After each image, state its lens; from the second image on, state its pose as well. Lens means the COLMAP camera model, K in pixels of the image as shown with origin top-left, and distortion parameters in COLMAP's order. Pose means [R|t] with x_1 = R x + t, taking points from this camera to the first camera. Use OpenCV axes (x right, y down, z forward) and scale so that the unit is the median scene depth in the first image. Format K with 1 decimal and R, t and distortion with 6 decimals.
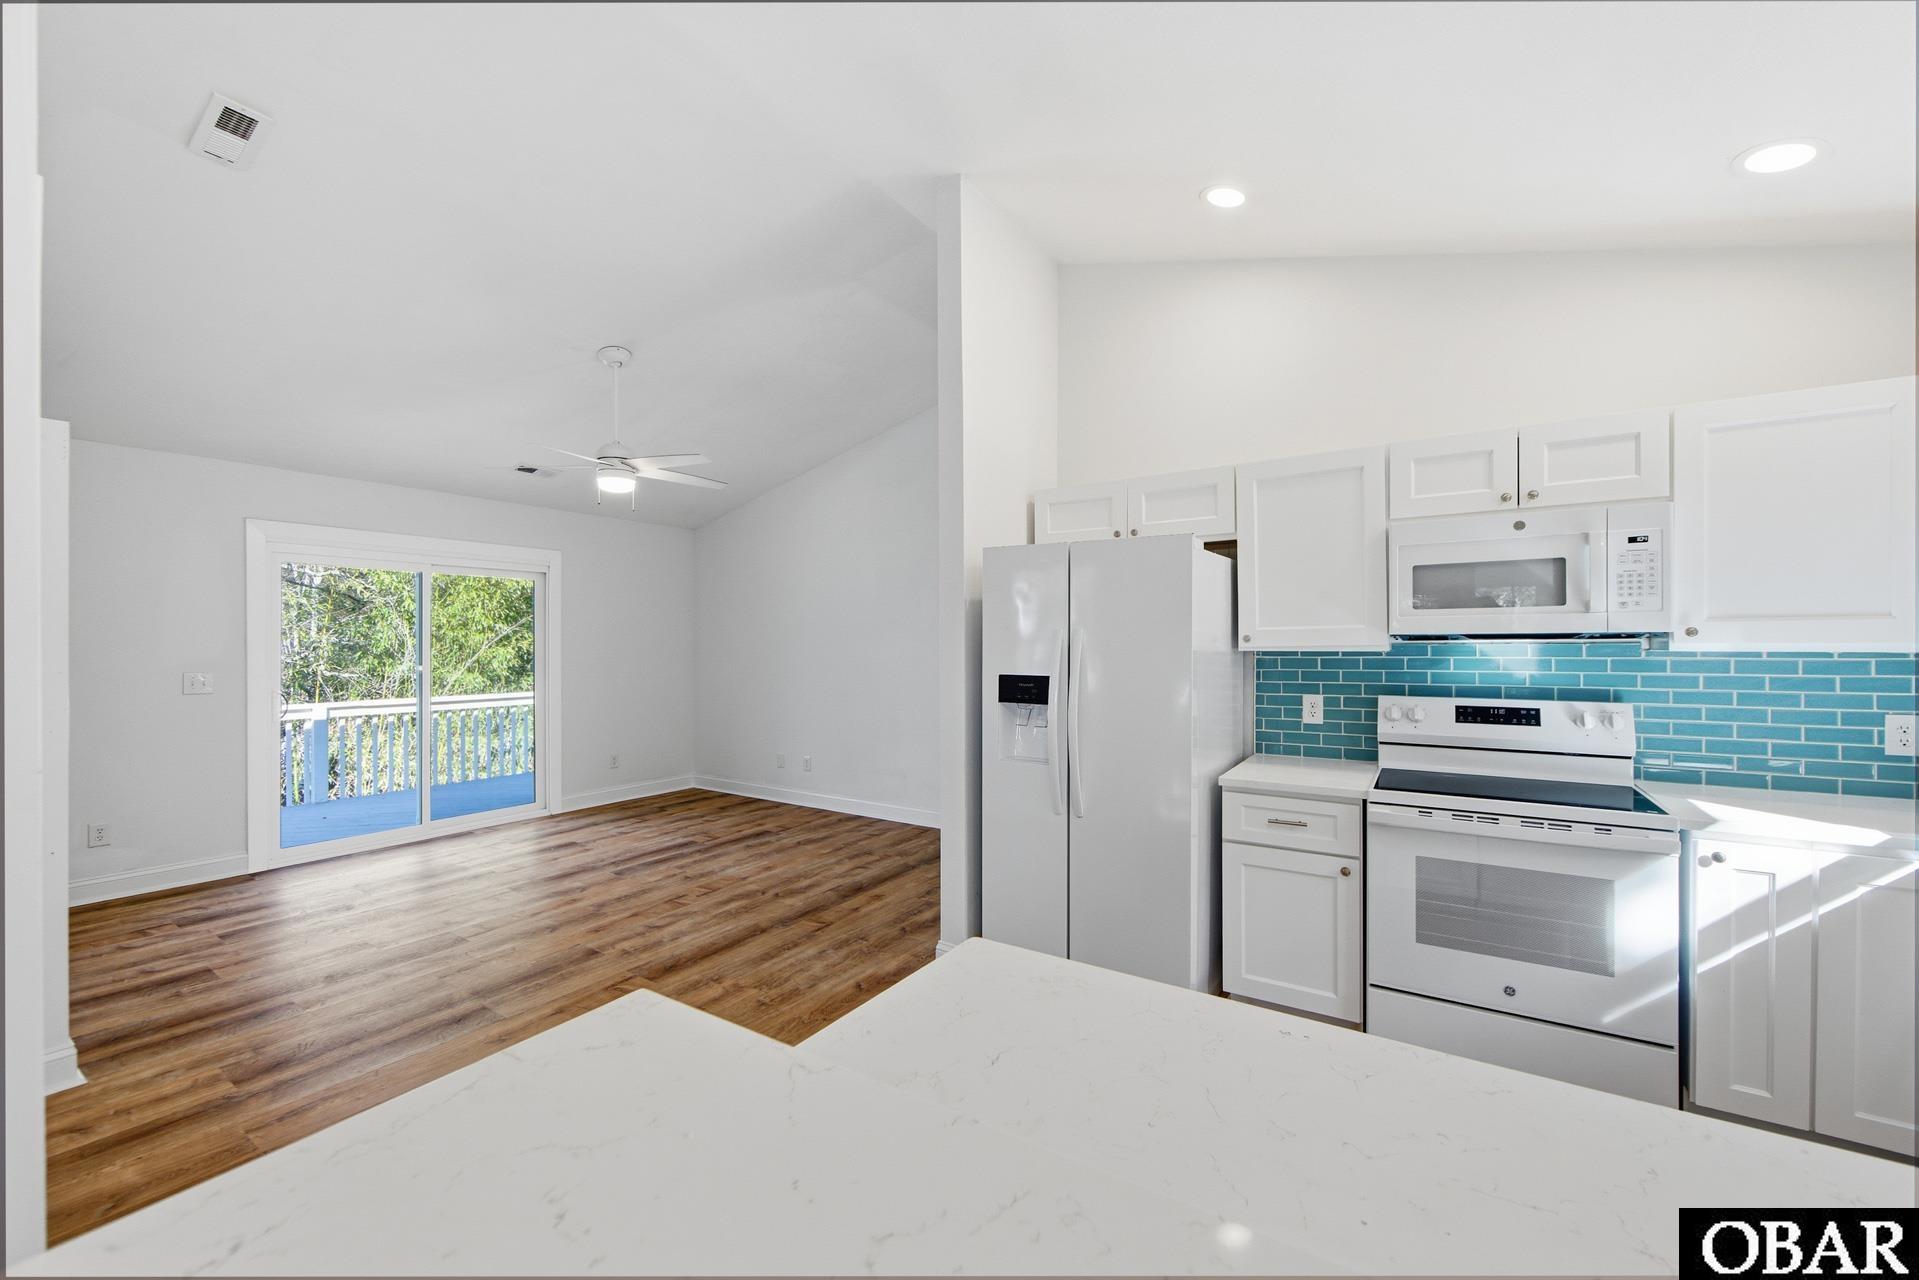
lens RADIAL K [[751.6, 0, 963.7], [0, 751.6, 642.3], [0, 0, 1]] dist [0.000109, -0.001510]
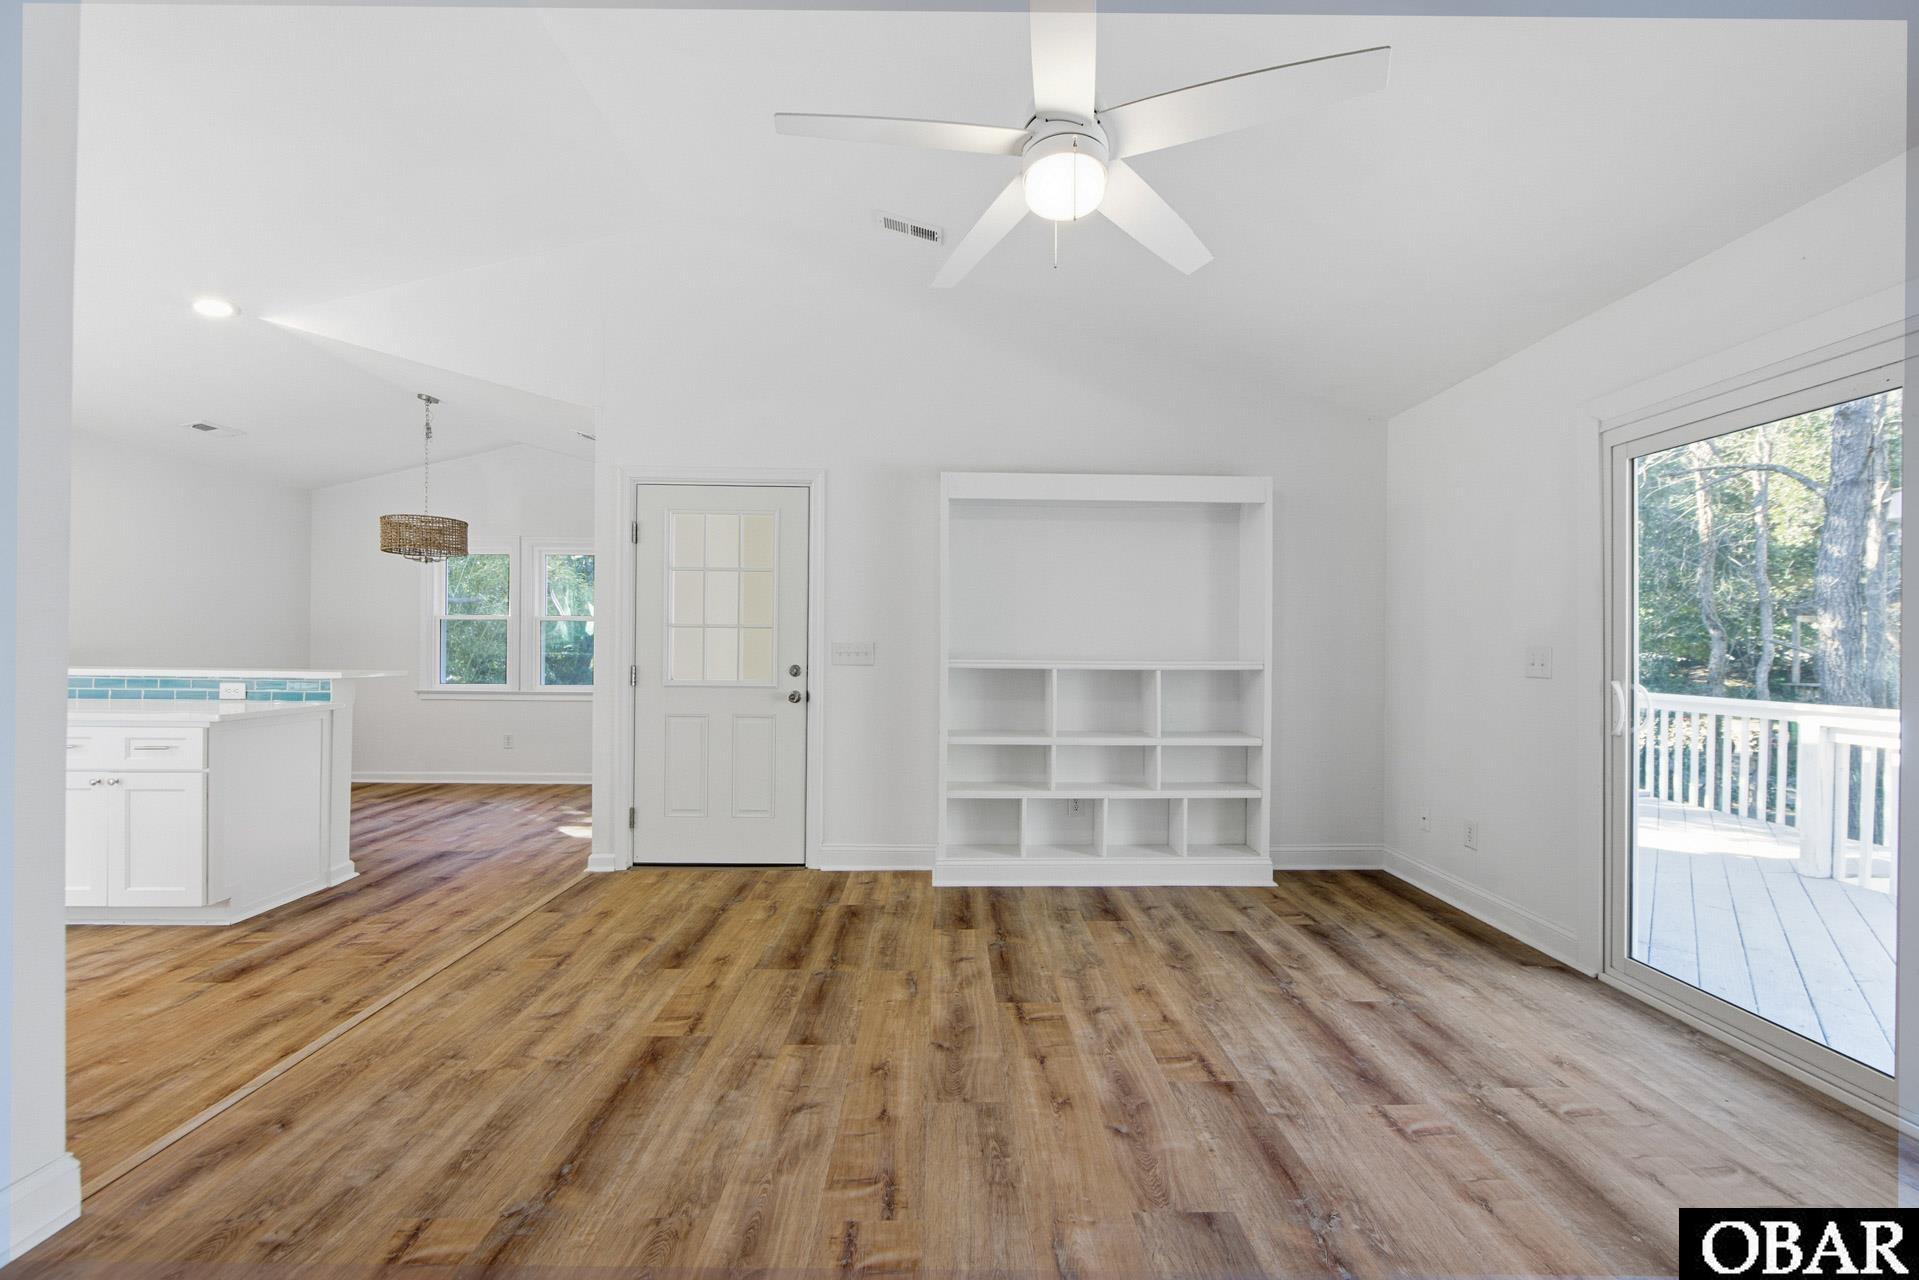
lens RADIAL K [[751.6, 0, 956.9], [0, 751.6, 643.9], [0, 0, 1]] dist [0.000109, -0.001510]
pose [[-0.827924, -0.009645, -0.560757, -0.248425], [-0.009186, 0.999951, -0.003638, 0.064206], [0.560765, 0.002139, -0.827973, 1.825731]]
